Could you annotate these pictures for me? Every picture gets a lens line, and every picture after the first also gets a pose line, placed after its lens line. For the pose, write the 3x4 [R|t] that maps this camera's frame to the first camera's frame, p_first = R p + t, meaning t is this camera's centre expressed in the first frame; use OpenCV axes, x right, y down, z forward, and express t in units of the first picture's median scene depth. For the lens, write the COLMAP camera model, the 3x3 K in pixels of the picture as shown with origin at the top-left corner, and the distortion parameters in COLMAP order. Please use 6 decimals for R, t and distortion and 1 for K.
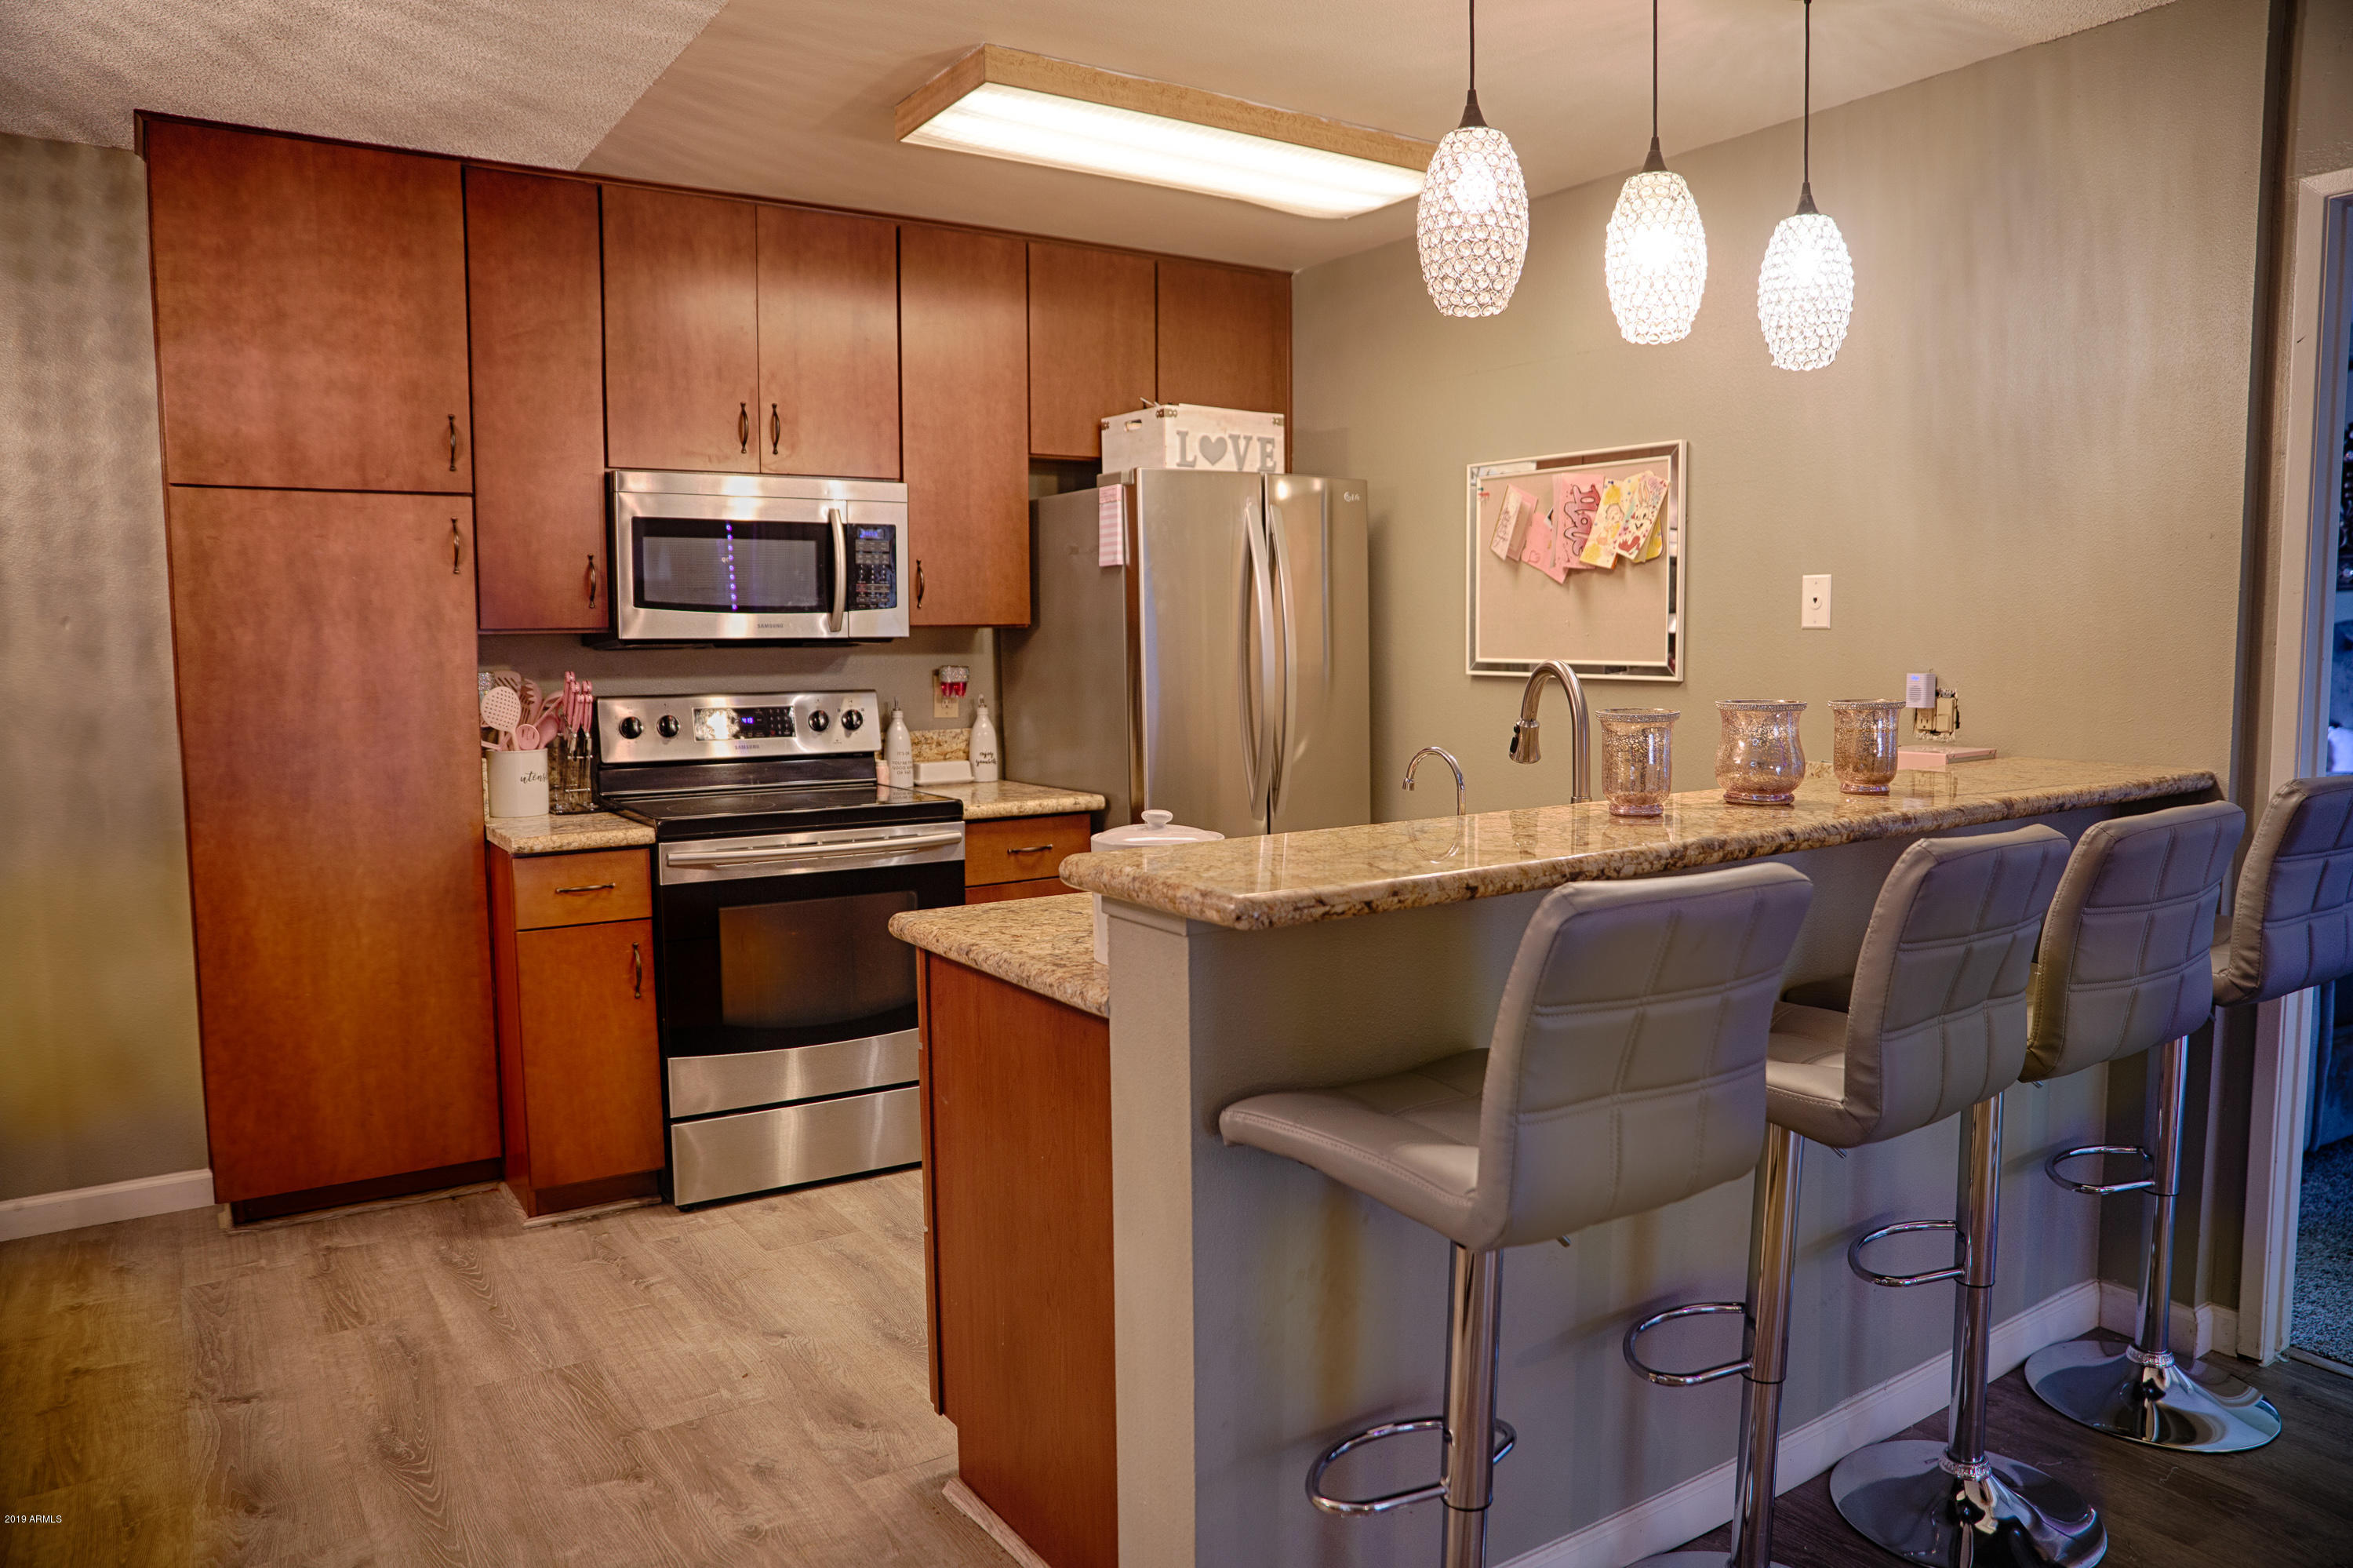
lens RADIAL K [[1608.2, 0, 1169.7], [0, 1608.2, 784.8], [0, 0, 1]] dist [-0.104821, 0.083860]
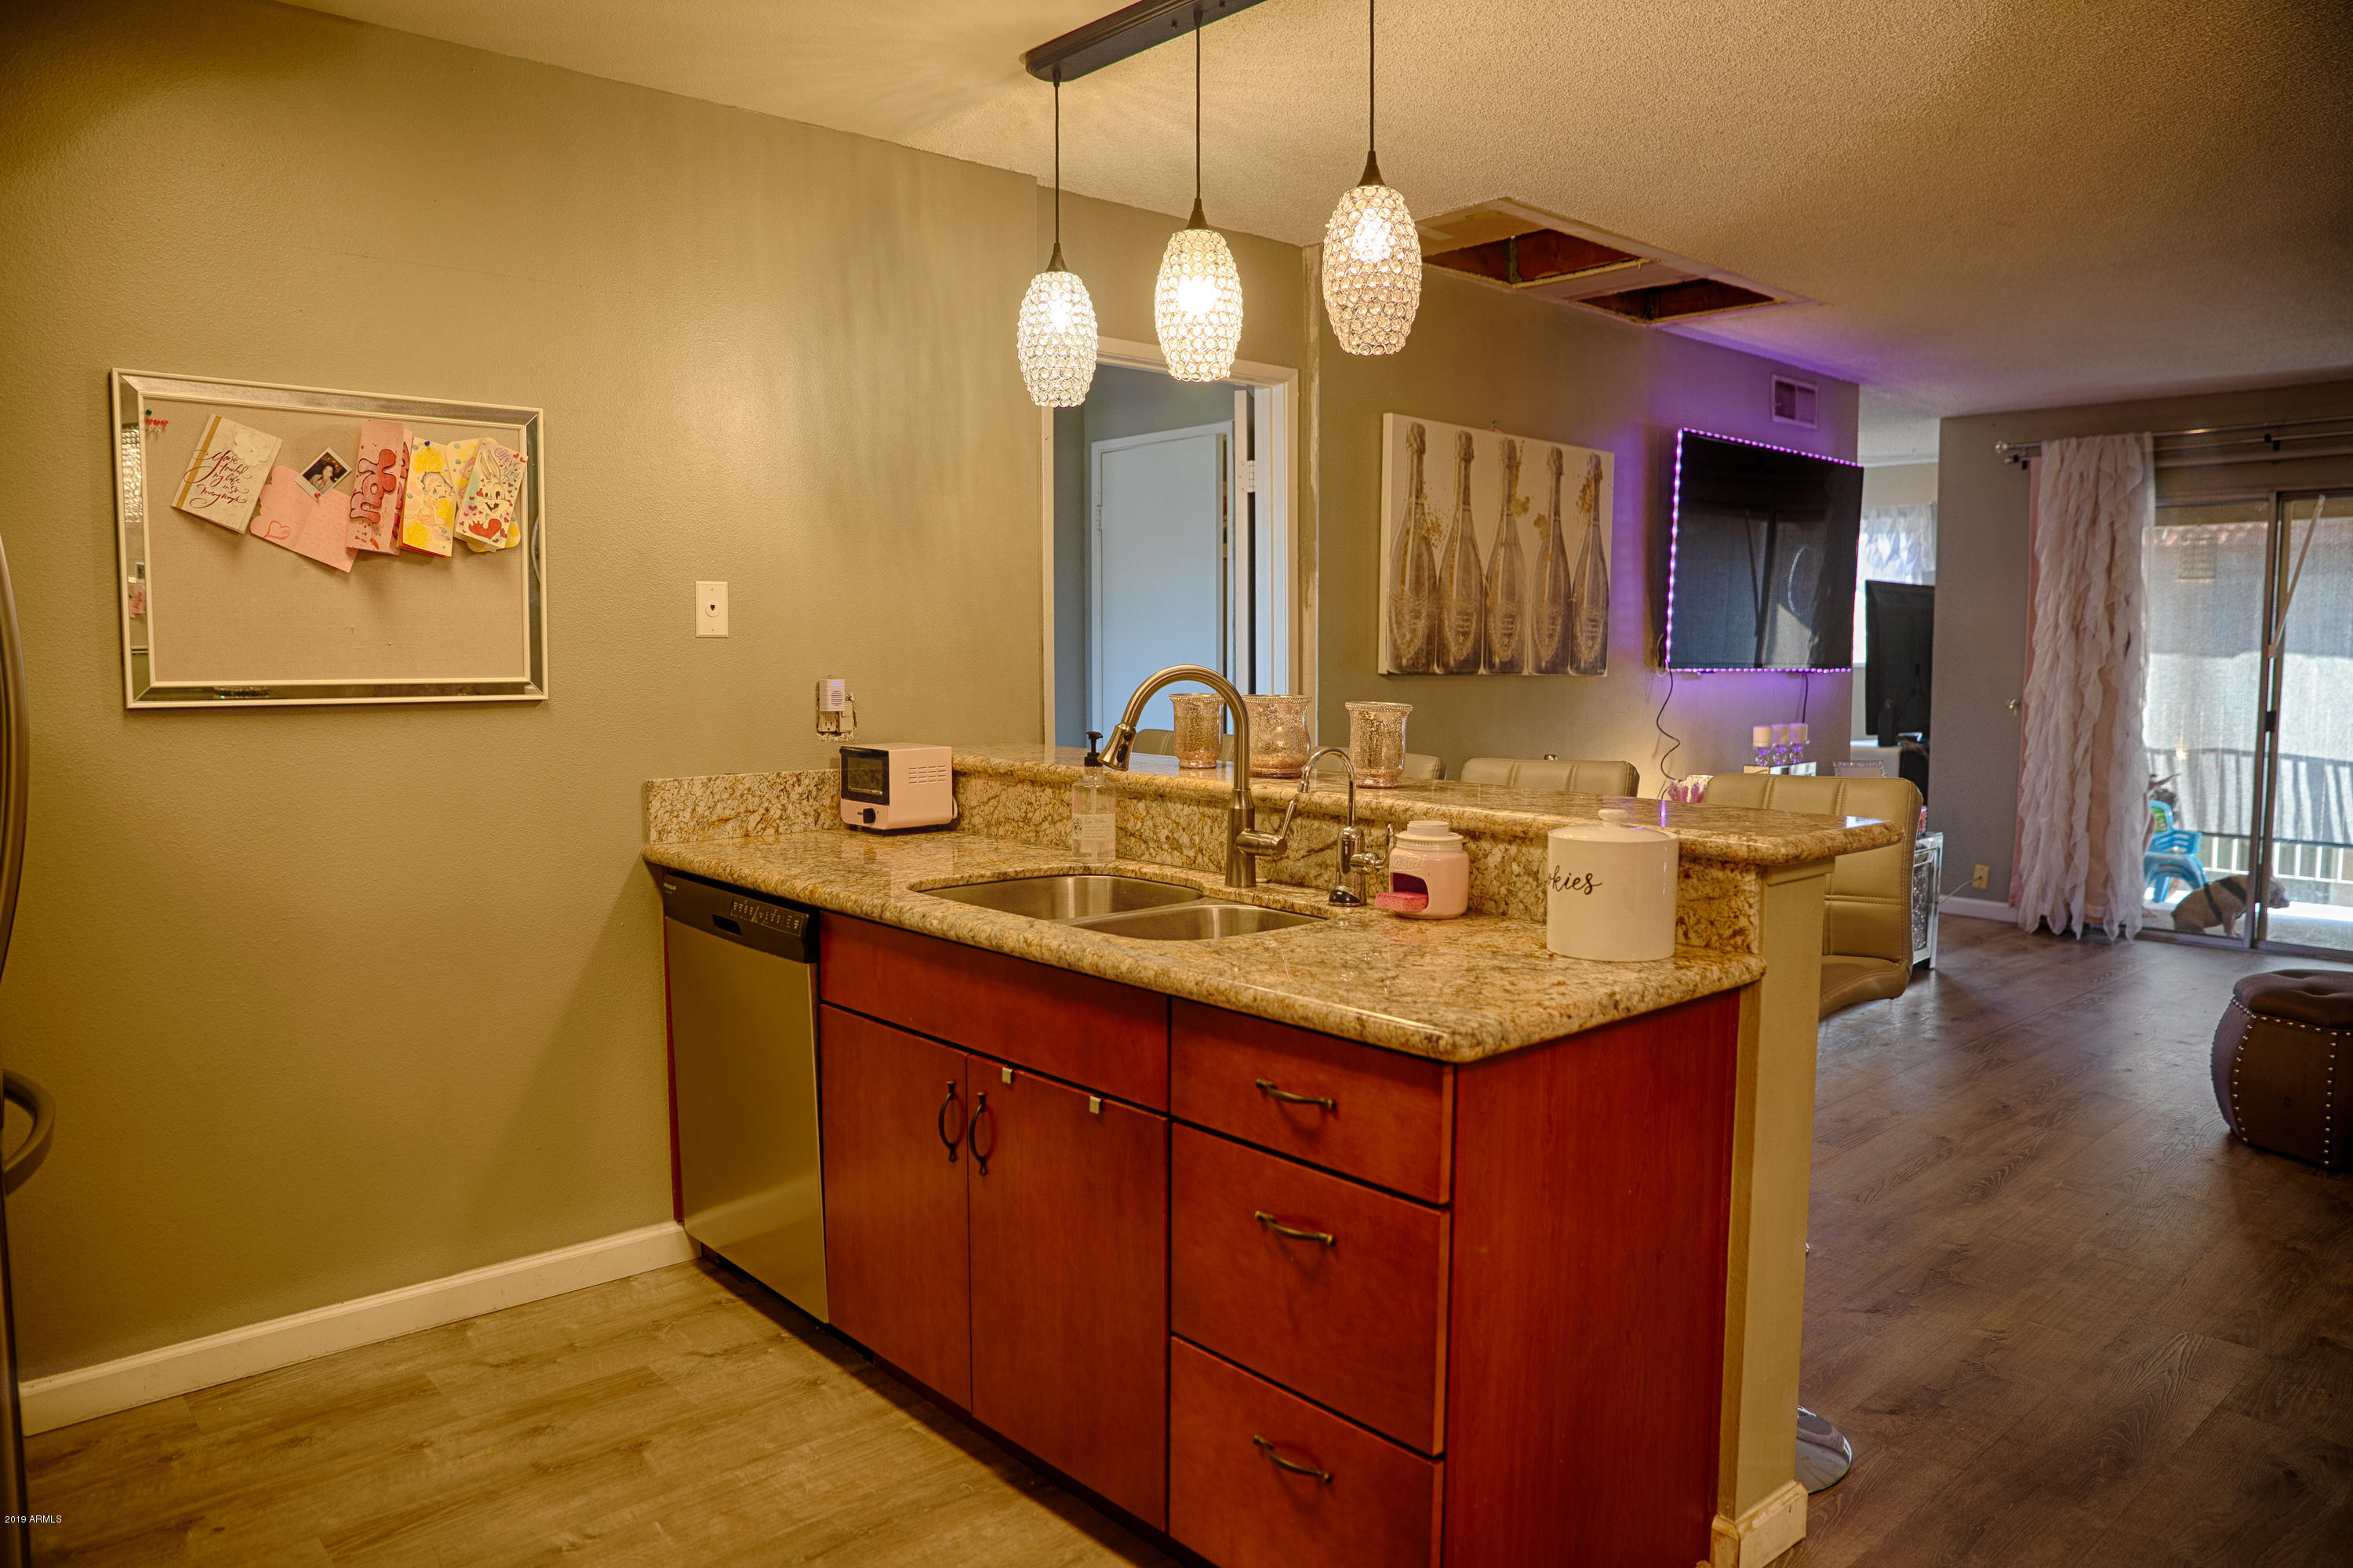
lens RADIAL K [[1608.2, 0, 1182.4], [0, 1608.2, 775.9], [0, 0, 1]] dist [-0.104821, 0.083860]
pose [[-0.145295, -0.077447, 0.986353, -0.566561], [0.087148, 0.992055, 0.090732, -0.074387], [-0.985543, 0.099142, -0.137391, 0.821444]]
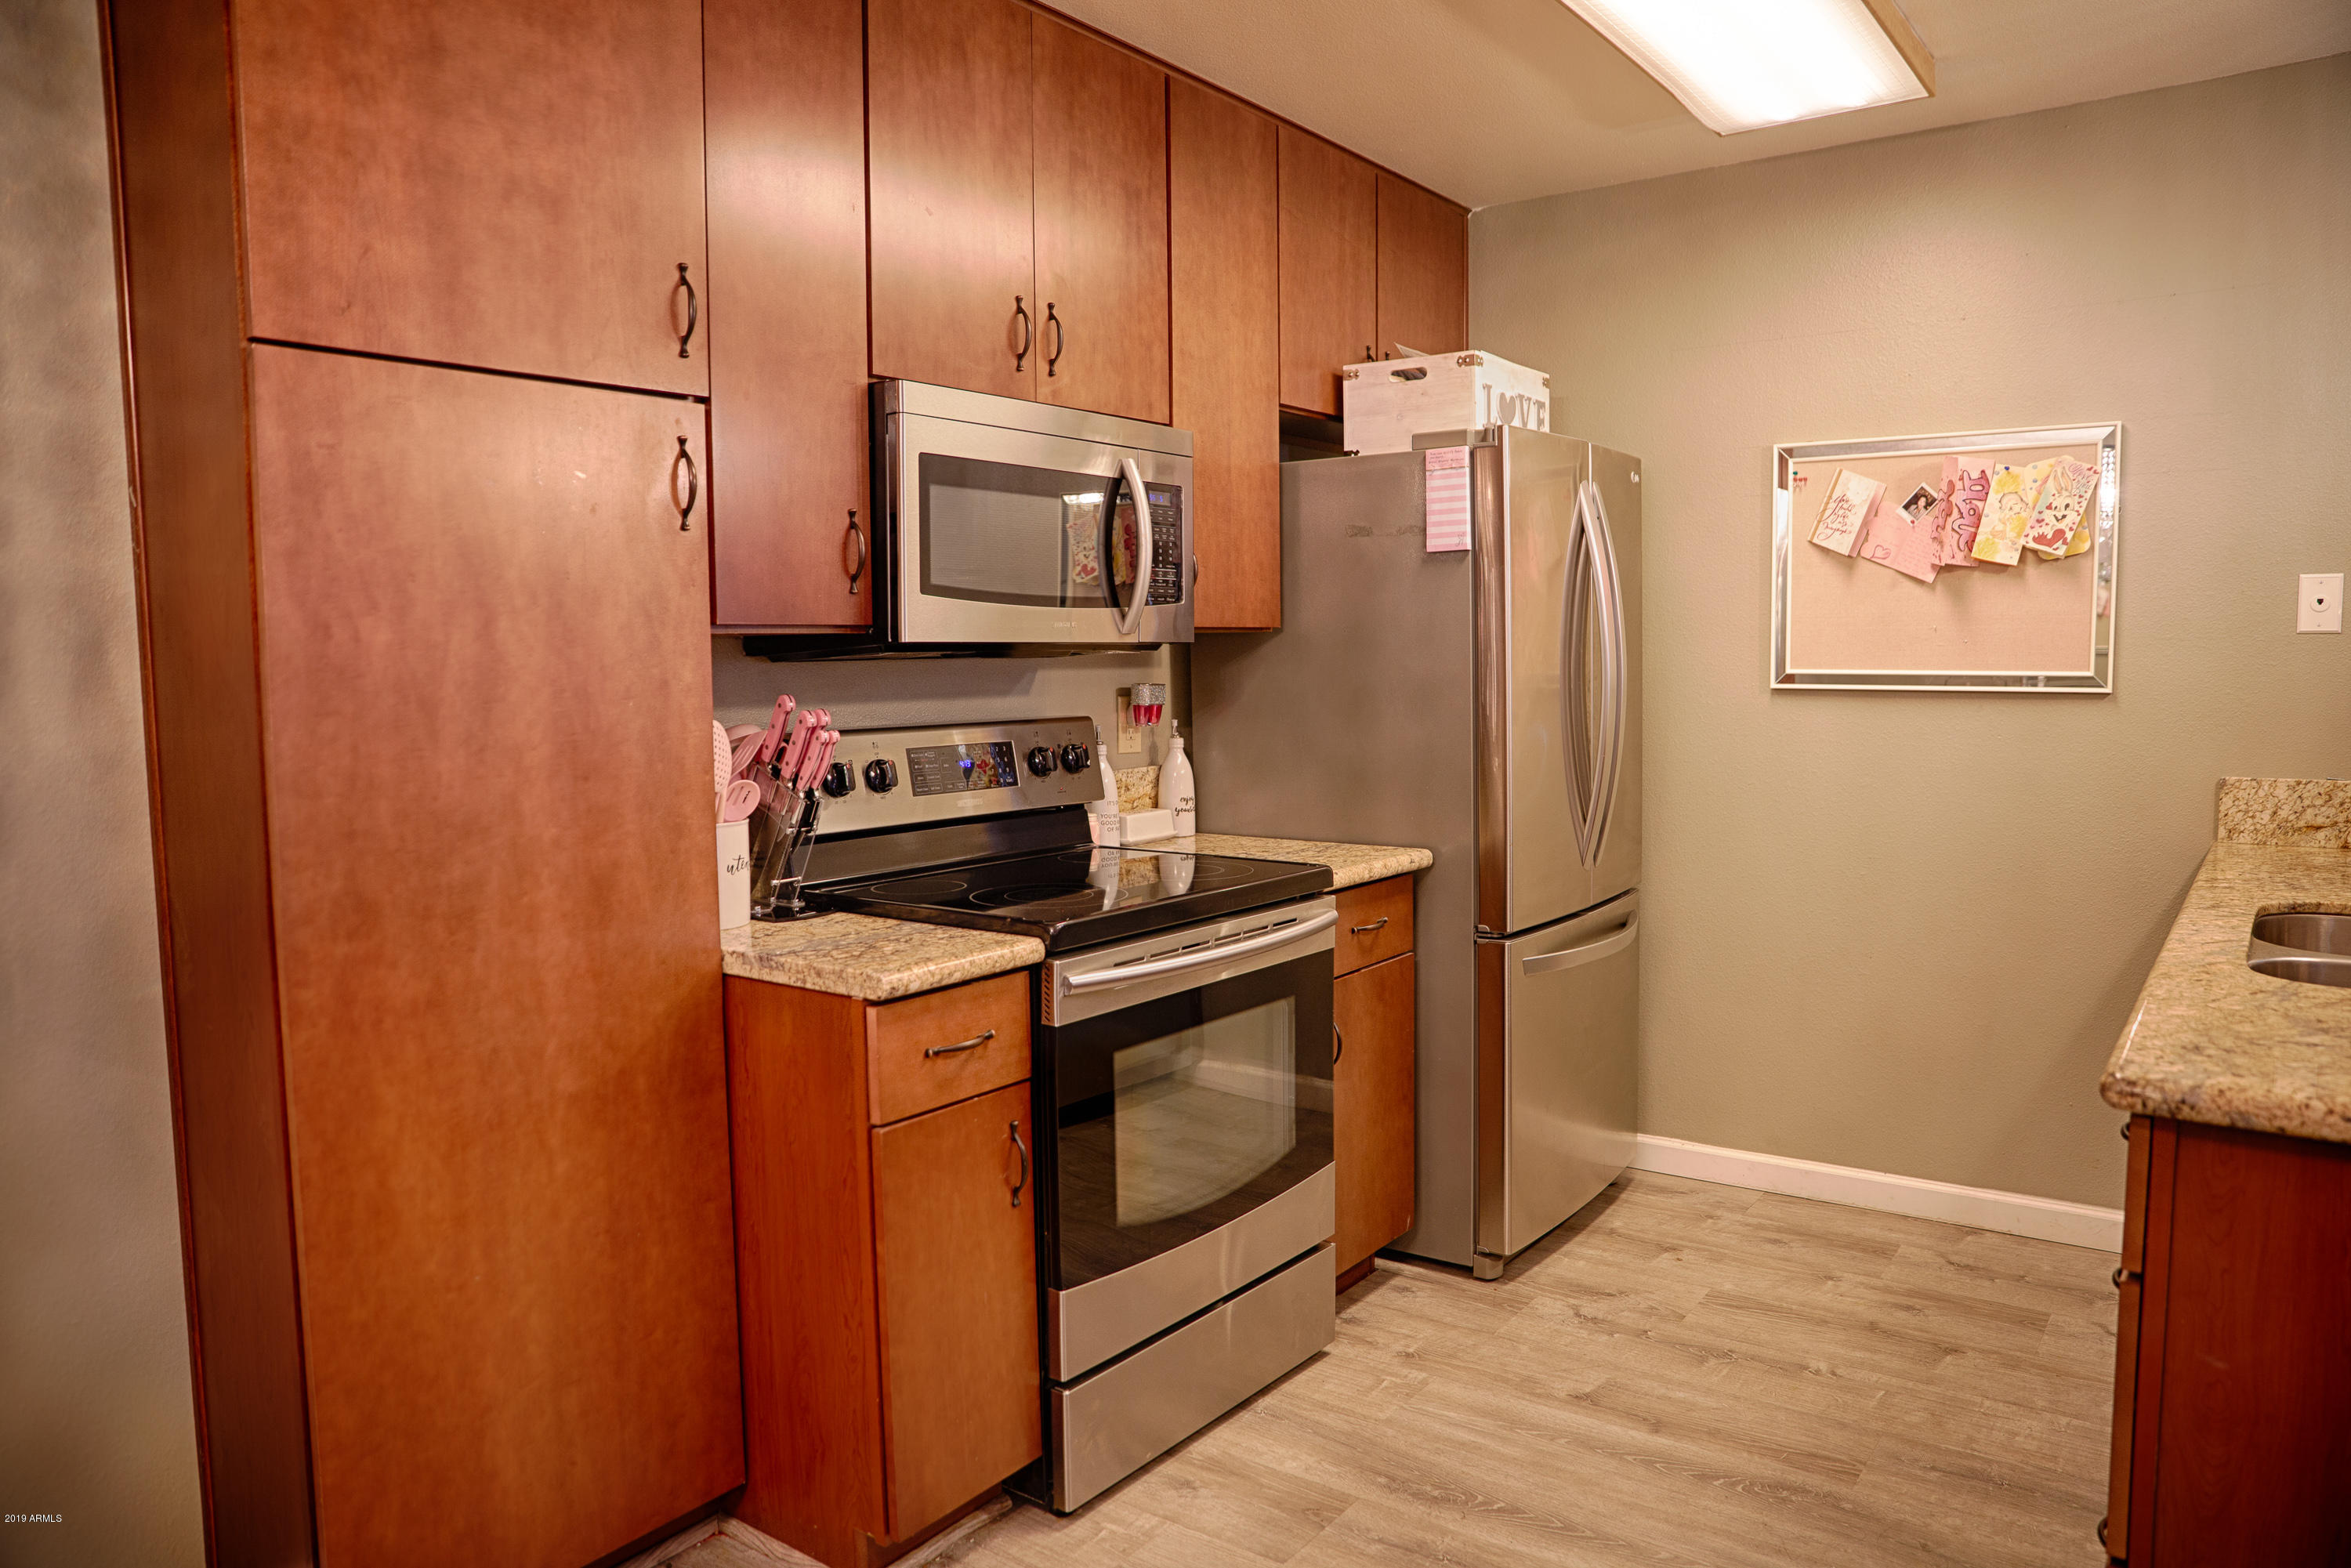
lens RADIAL K [[1606.7, 0, 1179.2], [0, 1606.7, 785.0], [0, 0, 1]] dist [-0.104821, 0.083860]
pose [[0.935858, -0.031636, 0.350955, -0.494993], [0.035457, 0.999361, -0.004467, -0.029309], [-0.350589, 0.016624, 0.936382, 0.378778]]
